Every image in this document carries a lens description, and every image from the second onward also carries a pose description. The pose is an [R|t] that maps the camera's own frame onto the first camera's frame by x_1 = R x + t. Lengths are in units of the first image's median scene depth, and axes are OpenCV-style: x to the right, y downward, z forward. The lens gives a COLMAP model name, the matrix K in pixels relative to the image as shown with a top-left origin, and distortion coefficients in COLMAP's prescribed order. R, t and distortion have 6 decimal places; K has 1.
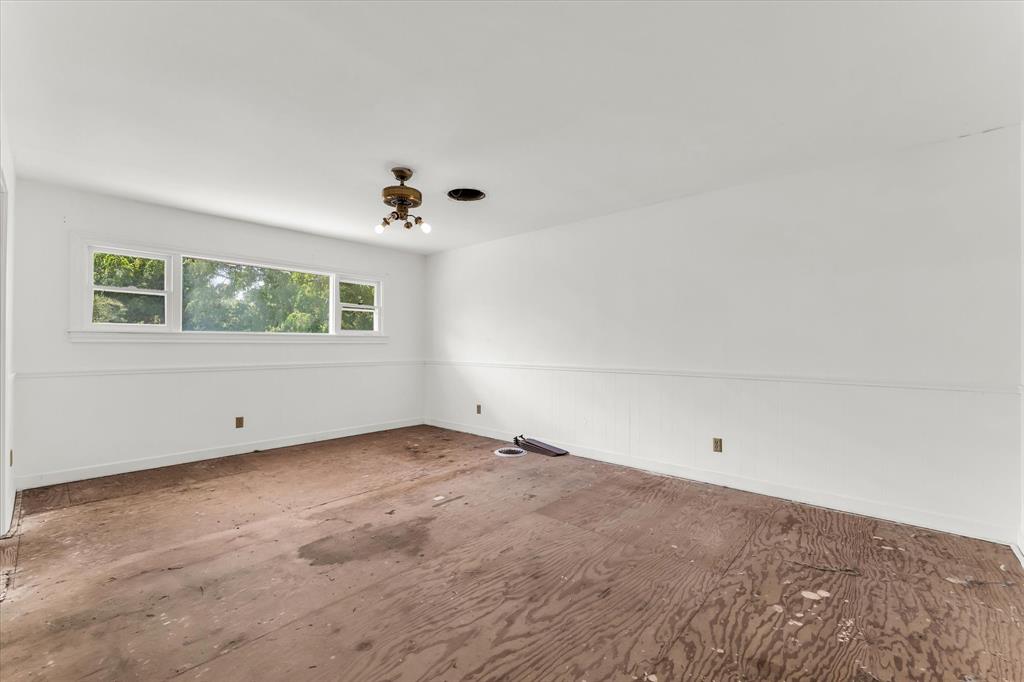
lens RADIAL K [[434.6, 0, 511.7], [0, 434.6, 346.9], [0, 0, 1]] dist [0.000261, 0.000007]
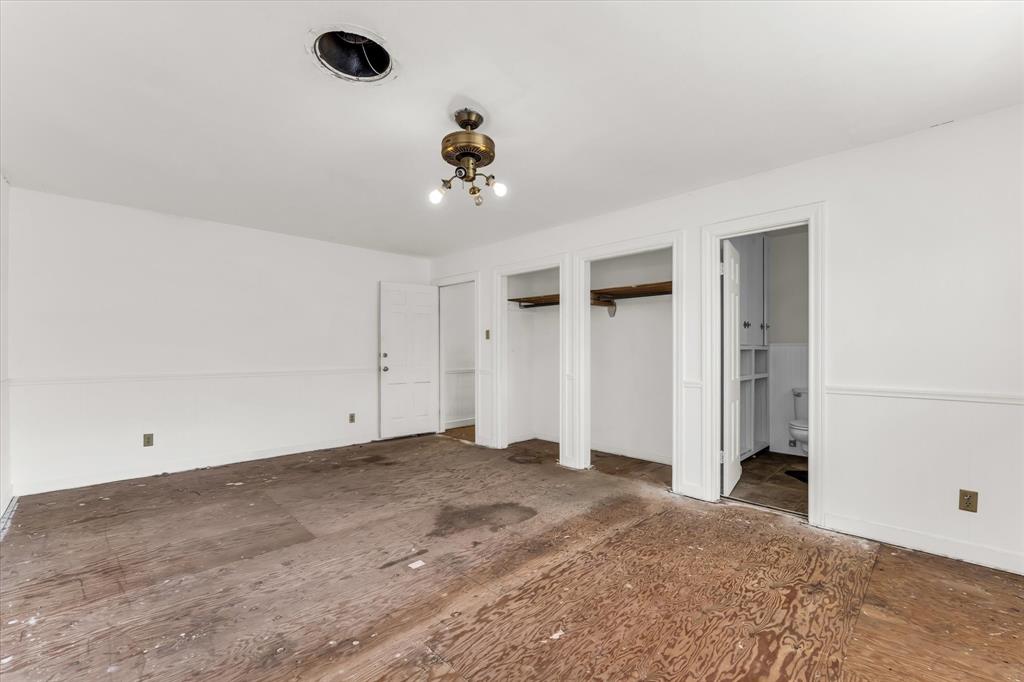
lens RADIAL K [[434.6, 0, 511.7], [0, 434.6, 346.9], [0, 0, 1]] dist [0.000261, 0.000007]
pose [[-0.998387, -0.000810, 0.056772, -0.446516], [-0.001001, 0.999994, -0.003348, -0.012631], [-0.056769, -0.003399, -0.998382, 2.089425]]
